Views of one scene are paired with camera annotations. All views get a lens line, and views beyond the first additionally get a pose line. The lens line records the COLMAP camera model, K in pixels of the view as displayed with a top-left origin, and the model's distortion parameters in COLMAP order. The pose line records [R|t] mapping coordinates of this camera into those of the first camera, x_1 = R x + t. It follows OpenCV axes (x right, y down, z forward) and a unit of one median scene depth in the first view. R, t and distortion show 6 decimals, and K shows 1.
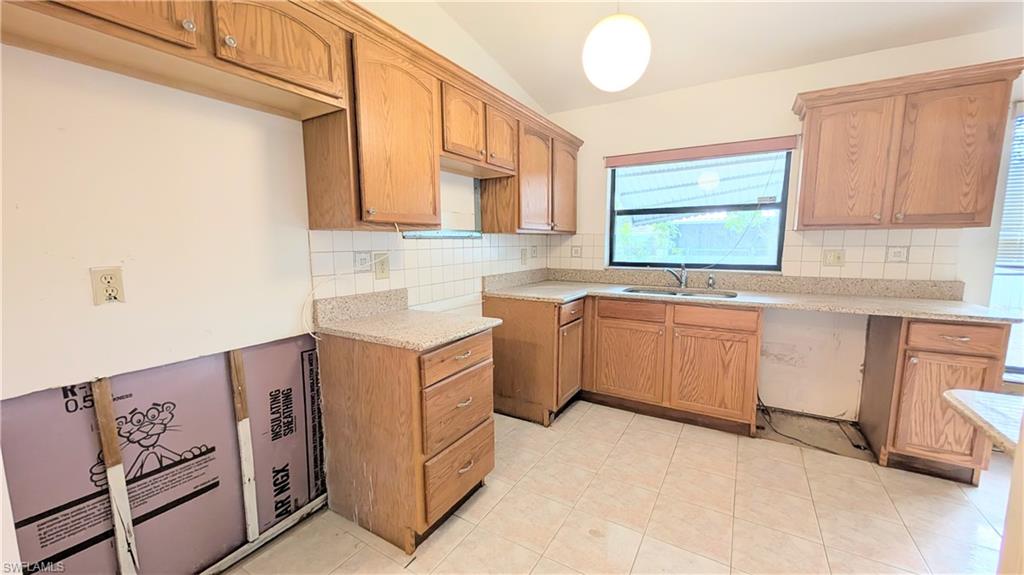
lens RADIAL K [[386.8, 0, 512.6], [0, 386.8, 290.9], [0, 0, 1]] dist [-0.000009, 0.000218]
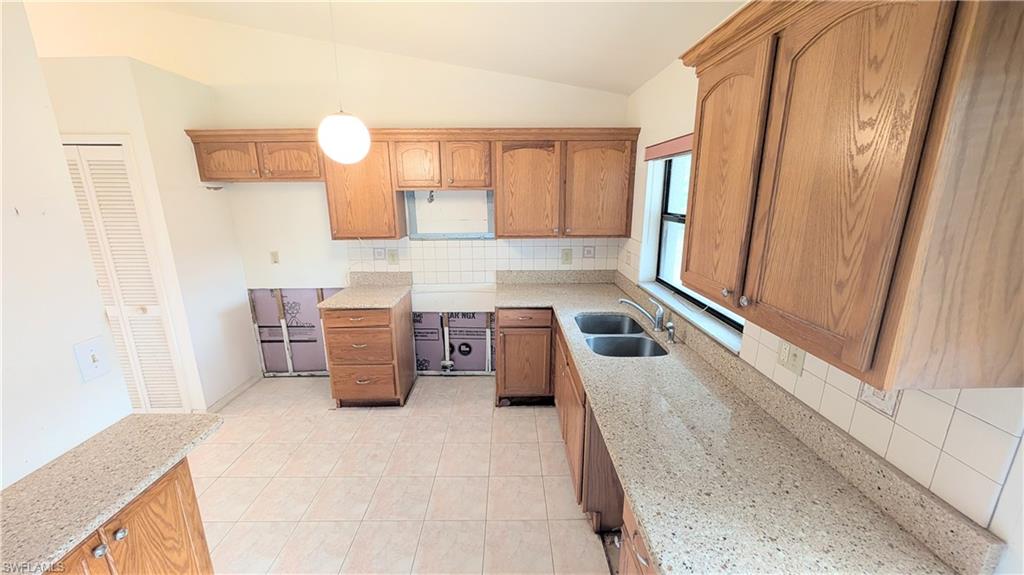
lens RADIAL K [[386.8, 0, 512.6], [0, 386.8, 290.9], [0, 0, 1]] dist [-0.000009, 0.000218]
pose [[0.529597, 0.212764, -0.821133, 1.324134], [-0.107230, 0.977058, 0.184007, -0.281755], [0.841445, -0.009400, 0.540262, 0.535016]]
